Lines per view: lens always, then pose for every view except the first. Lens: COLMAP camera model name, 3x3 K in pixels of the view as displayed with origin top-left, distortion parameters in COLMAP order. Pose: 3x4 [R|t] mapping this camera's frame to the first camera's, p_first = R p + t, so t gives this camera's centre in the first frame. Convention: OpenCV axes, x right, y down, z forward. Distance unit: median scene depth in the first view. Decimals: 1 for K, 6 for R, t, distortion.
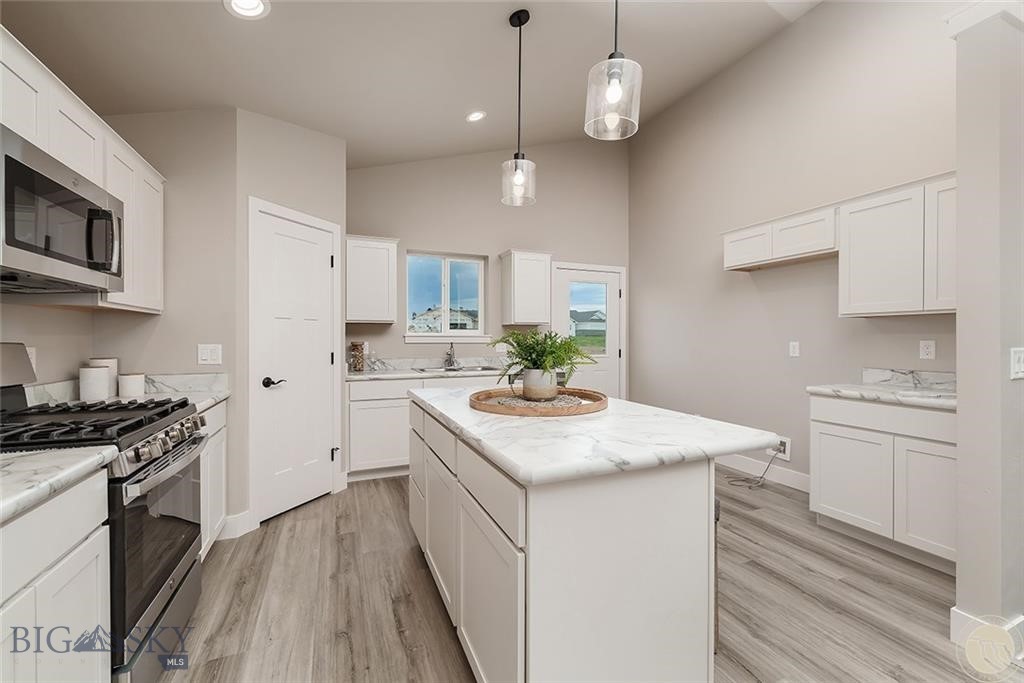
lens RADIAL K [[426.2, 0, 512.1], [0, 426.2, 338.9], [0, 0, 1]] dist [0.000038, 0.001044]
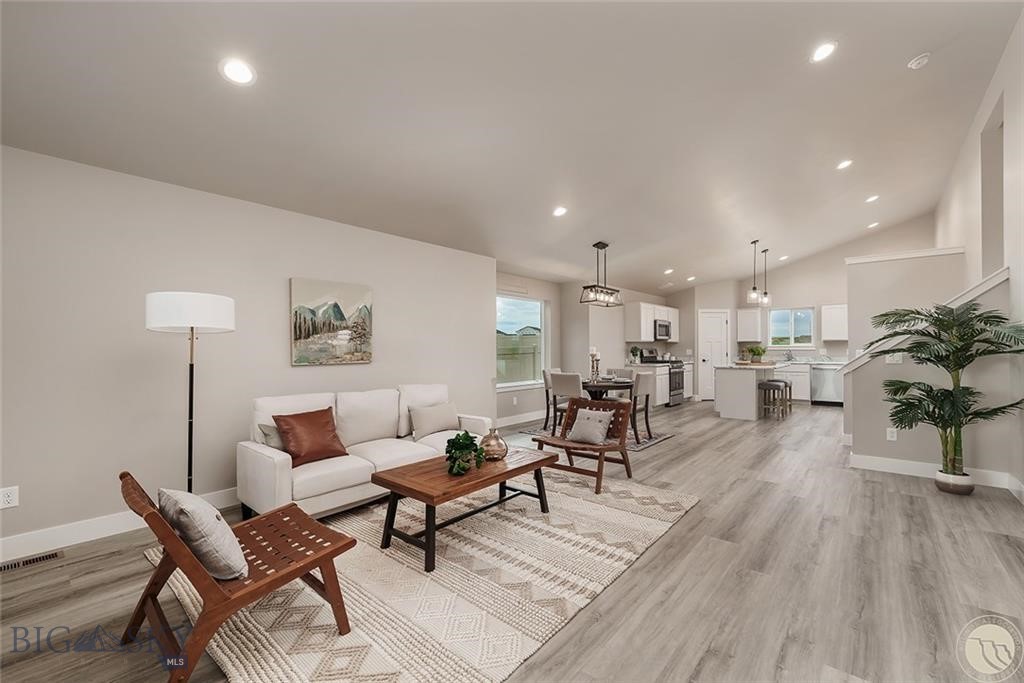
lens RADIAL K [[426.2, 0, 494.8], [0, 426.2, 342.8], [0, 0, 1]] dist [0.000038, 0.001044]
pose [[0.413542, -0.015256, -0.910357, 2.475183], [0.002817, 0.999876, -0.015476, 0.008015], [0.910481, 0.003835, 0.413534, -2.620579]]
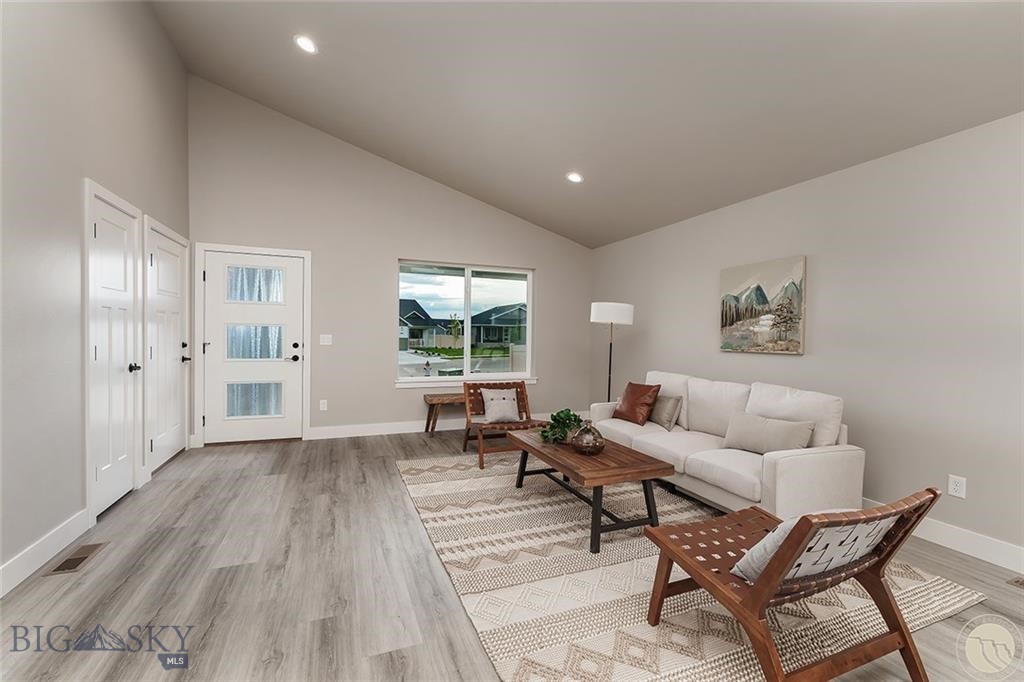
lens RADIAL K [[426.2, 0, 524.8], [0, 426.2, 340.1], [0, 0, 1]] dist [0.000038, 0.001044]
pose [[-0.999848, -0.015565, -0.007866, 1.371482], [-0.015686, 0.999754, 0.015658, 0.007522], [0.007620, 0.015779, -0.999846, -0.713250]]
